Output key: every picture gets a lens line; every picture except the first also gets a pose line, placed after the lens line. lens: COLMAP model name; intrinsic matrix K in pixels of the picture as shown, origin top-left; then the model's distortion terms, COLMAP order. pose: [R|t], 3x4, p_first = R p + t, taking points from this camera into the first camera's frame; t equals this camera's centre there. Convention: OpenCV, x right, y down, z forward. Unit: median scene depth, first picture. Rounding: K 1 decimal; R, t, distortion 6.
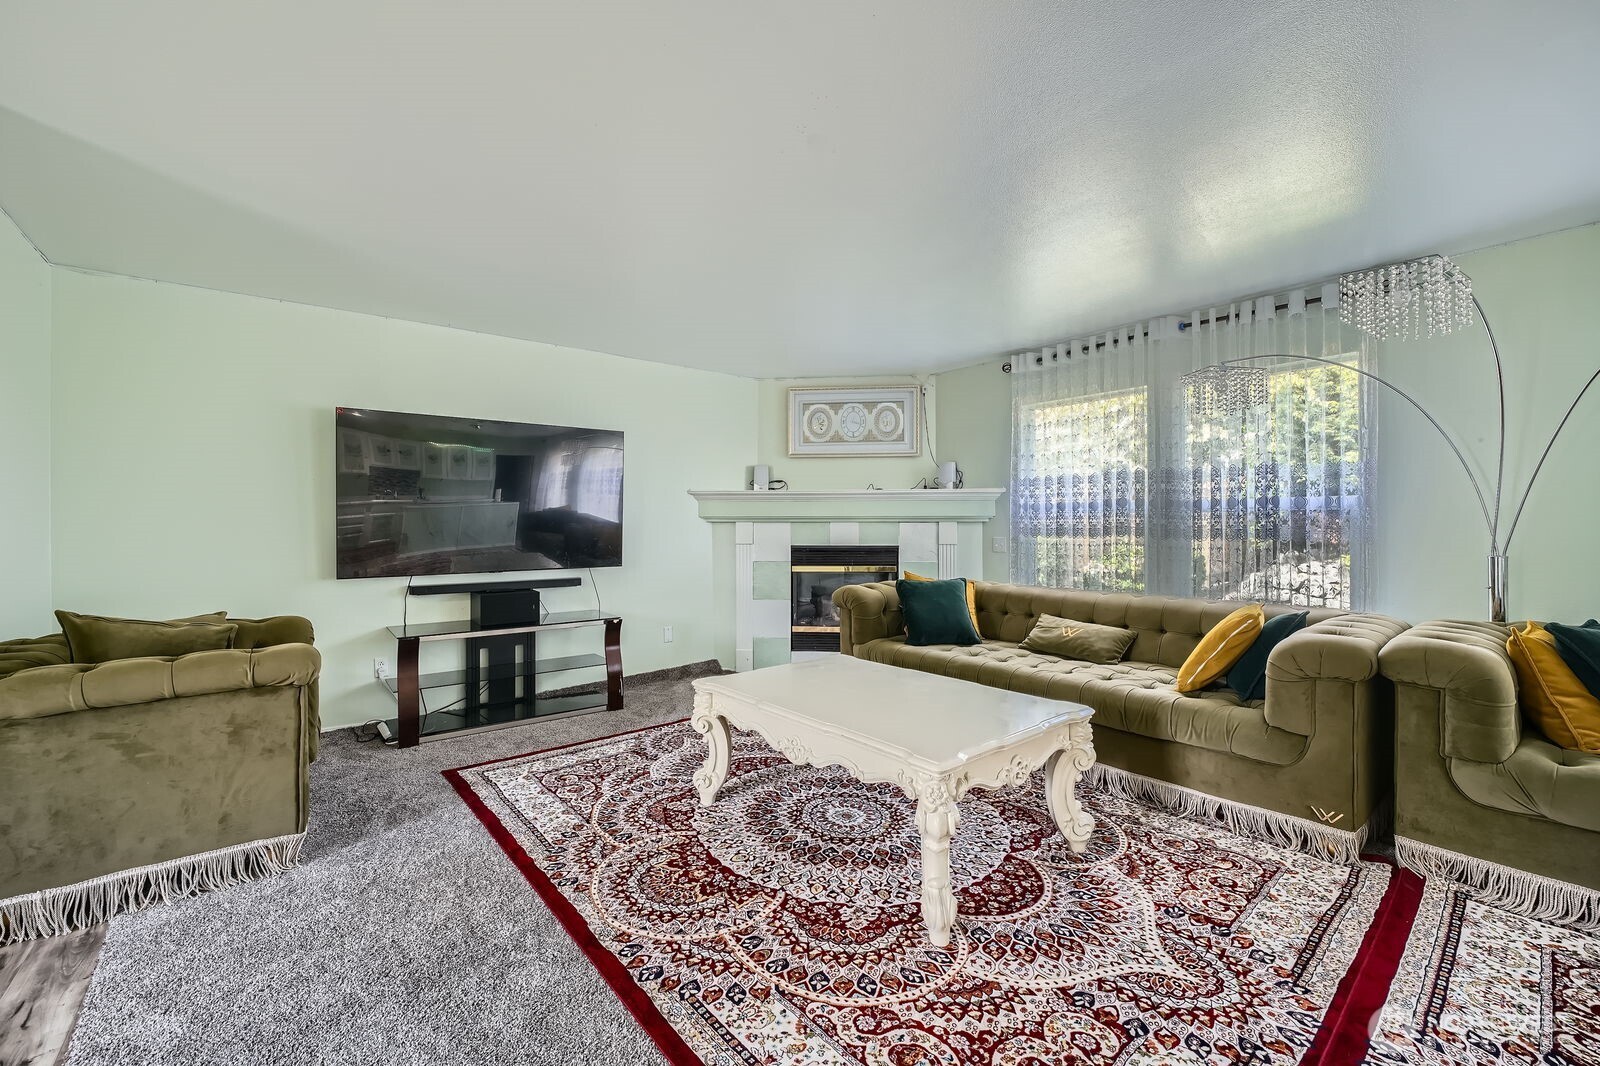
lens RADIAL K [[657.4, 0, 795.9], [0, 657.4, 530.3], [0, 0, 1]] dist [-0.008640, 0.000118]
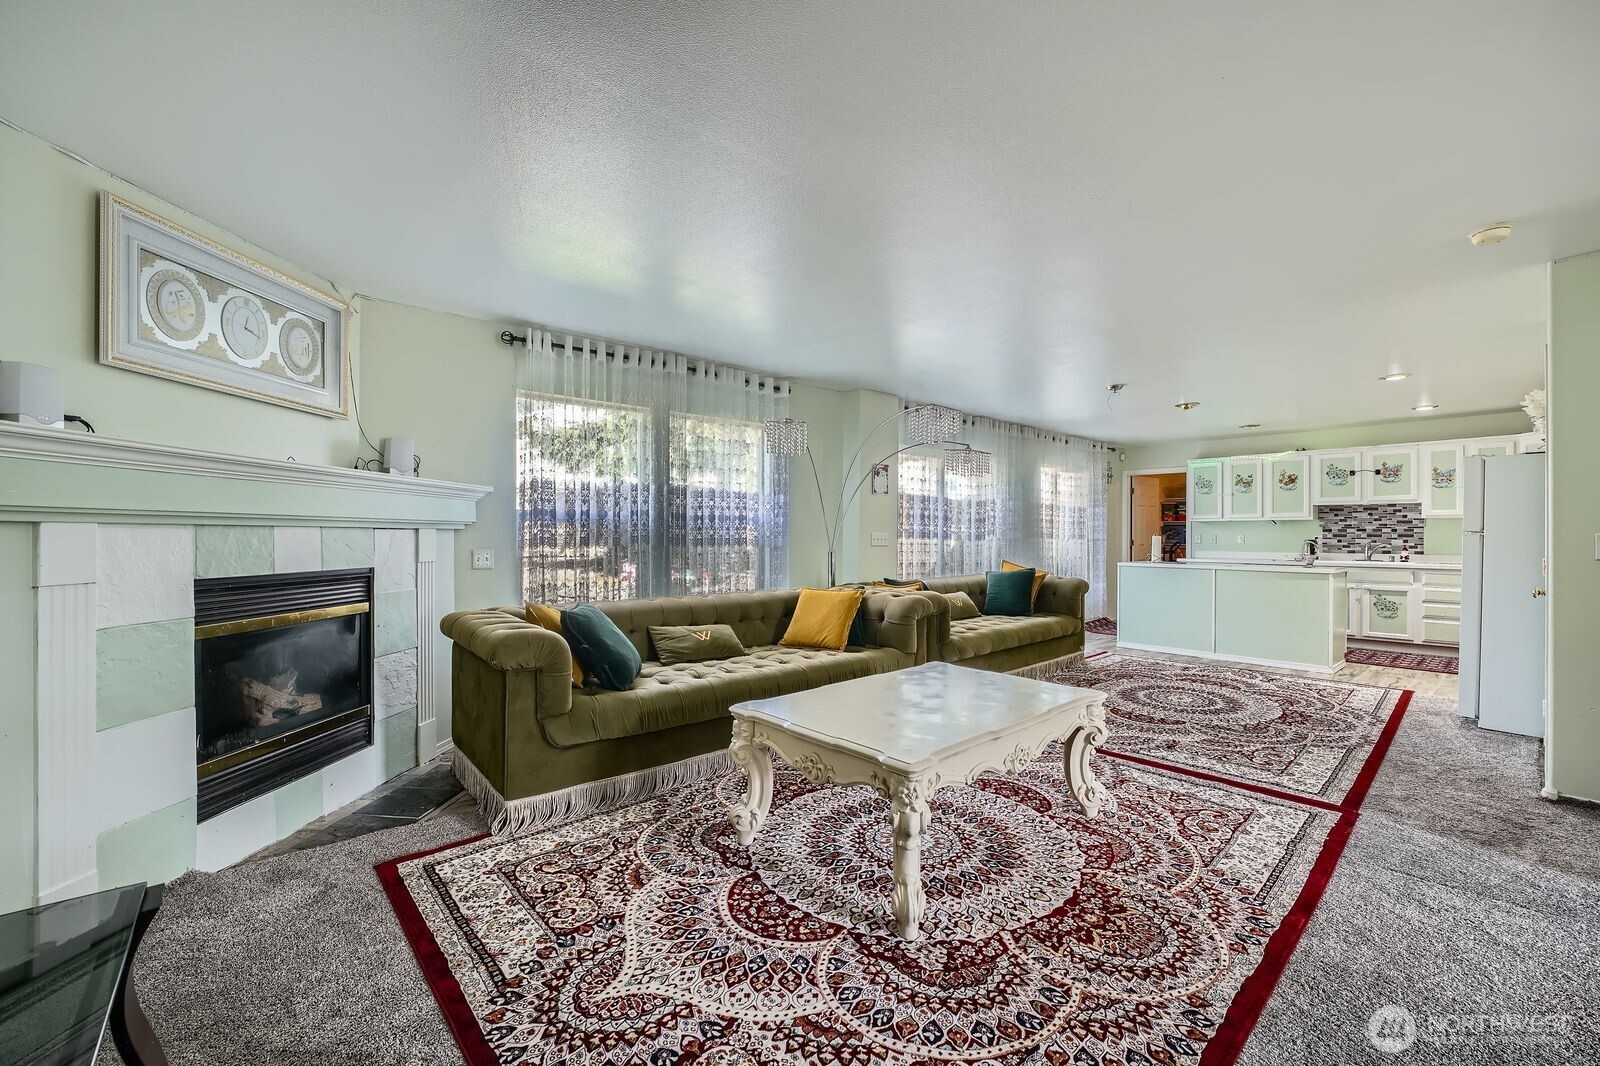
lens RADIAL K [[657.4, 0, 795.9], [0, 657.4, 530.3], [0, 0, 1]] dist [-0.008640, 0.000118]
pose [[-0.048892, 0.009479, 0.998759, -0.866728], [0.004244, 0.999948, -0.009282, -0.006775], [-0.998795, 0.003784, -0.048930, 1.210325]]
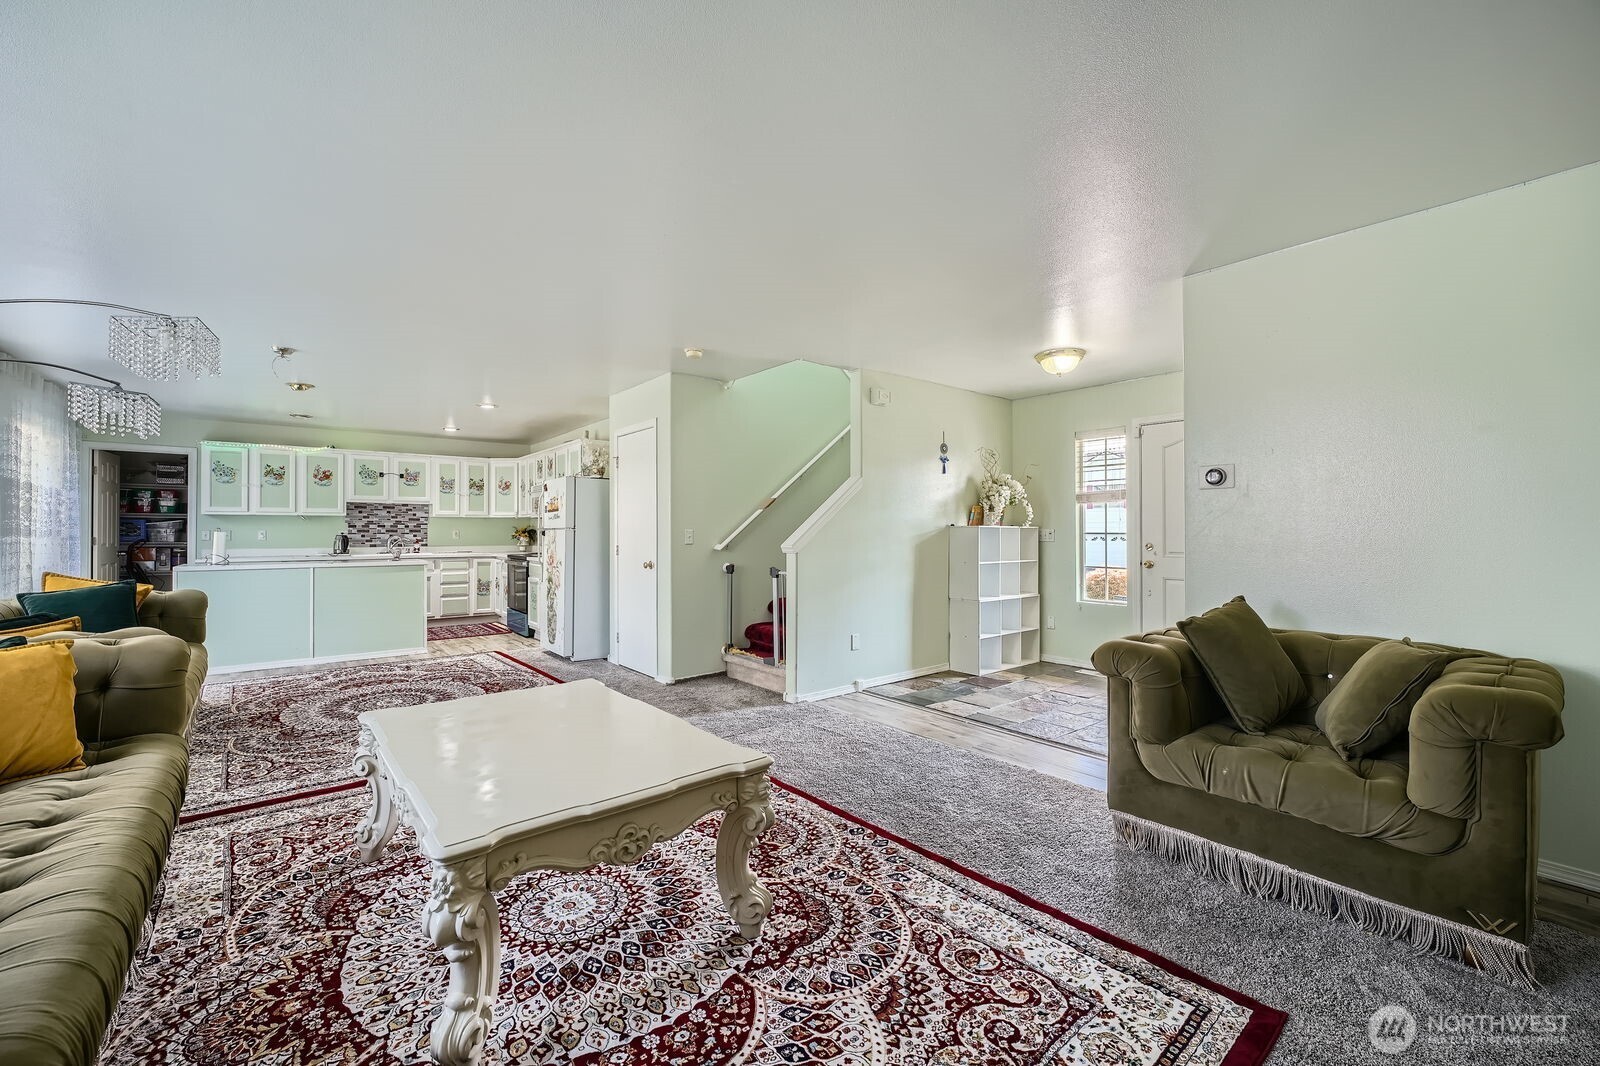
lens RADIAL K [[642.9, 0, 807.0], [0, 642.9, 531.1], [0, 0, 1]] dist [-0.009860, 0.000034]
pose [[-0.999649, 0.002913, -0.026344, -0.185430], [0.002740, 0.999974, 0.006603, -0.013276], [0.026362, 0.006529, -0.999631, 1.758480]]
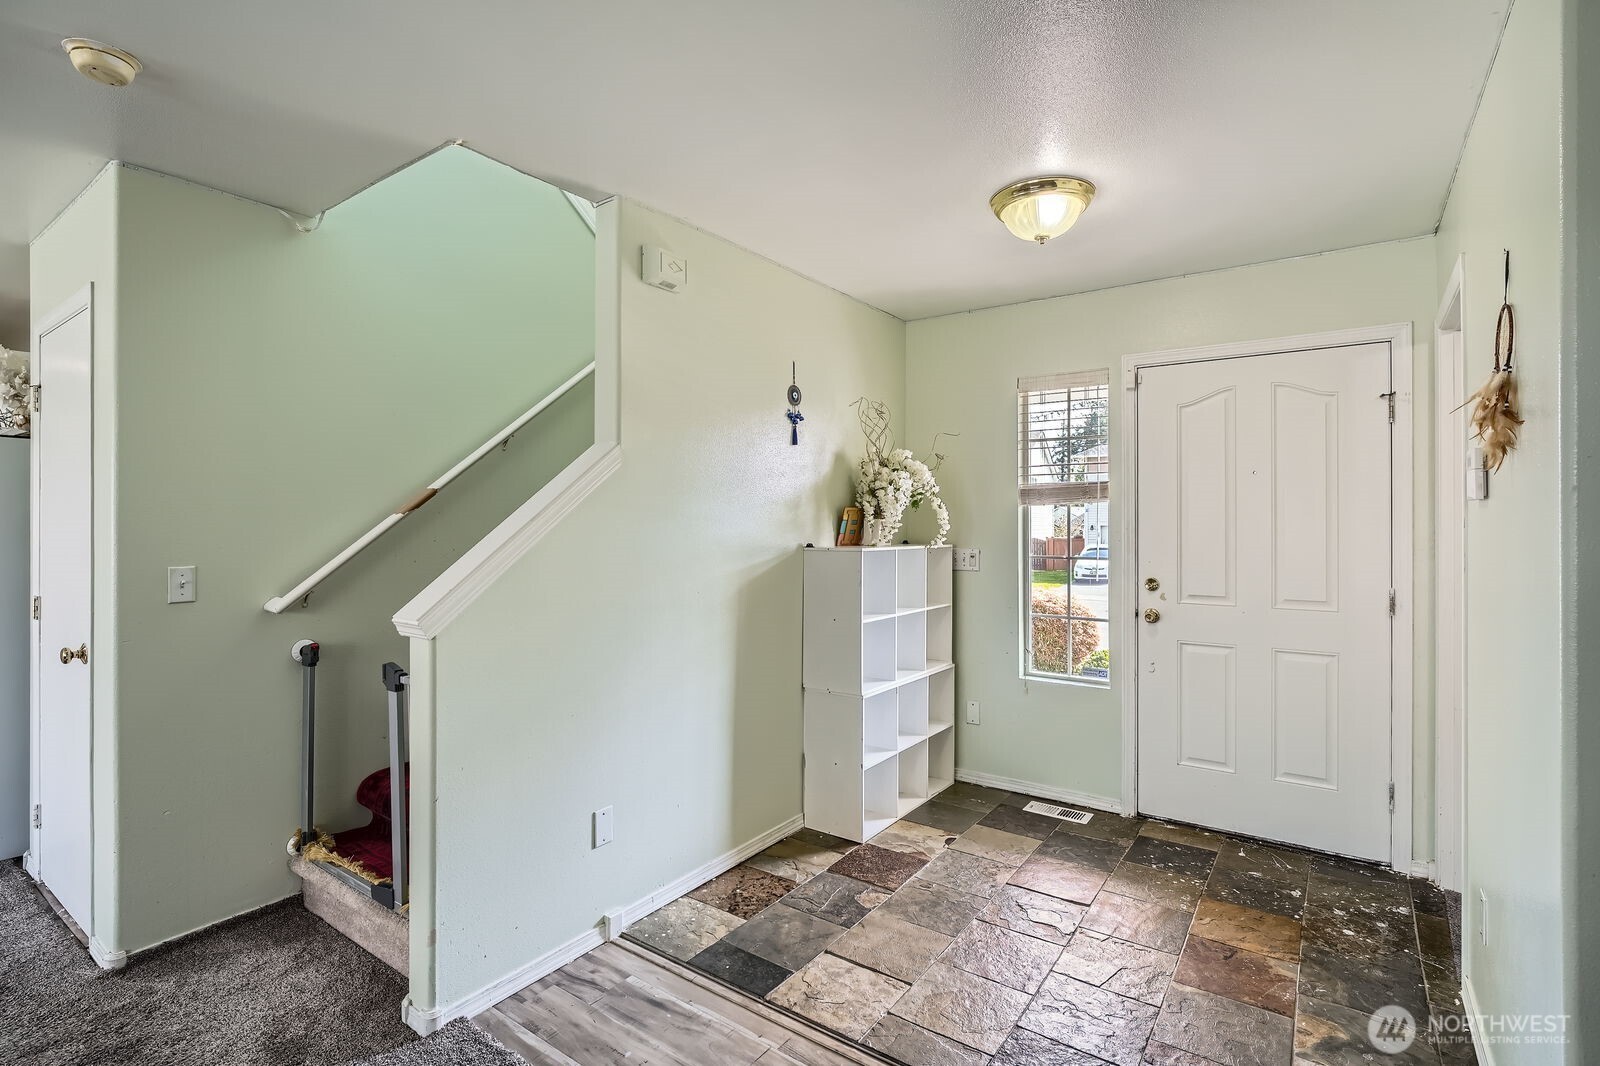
lens RADIAL K [[763.6, 0, 792.7], [0, 763.6, 522.9], [0, 0, 1]] dist [0.000002, 0.000089]
pose [[-0.962512, 0.000857, -0.271238, -0.338061], [-0.001194, 0.999972, 0.007396, -0.064518], [0.271237, 0.007443, -0.962484, 0.914239]]
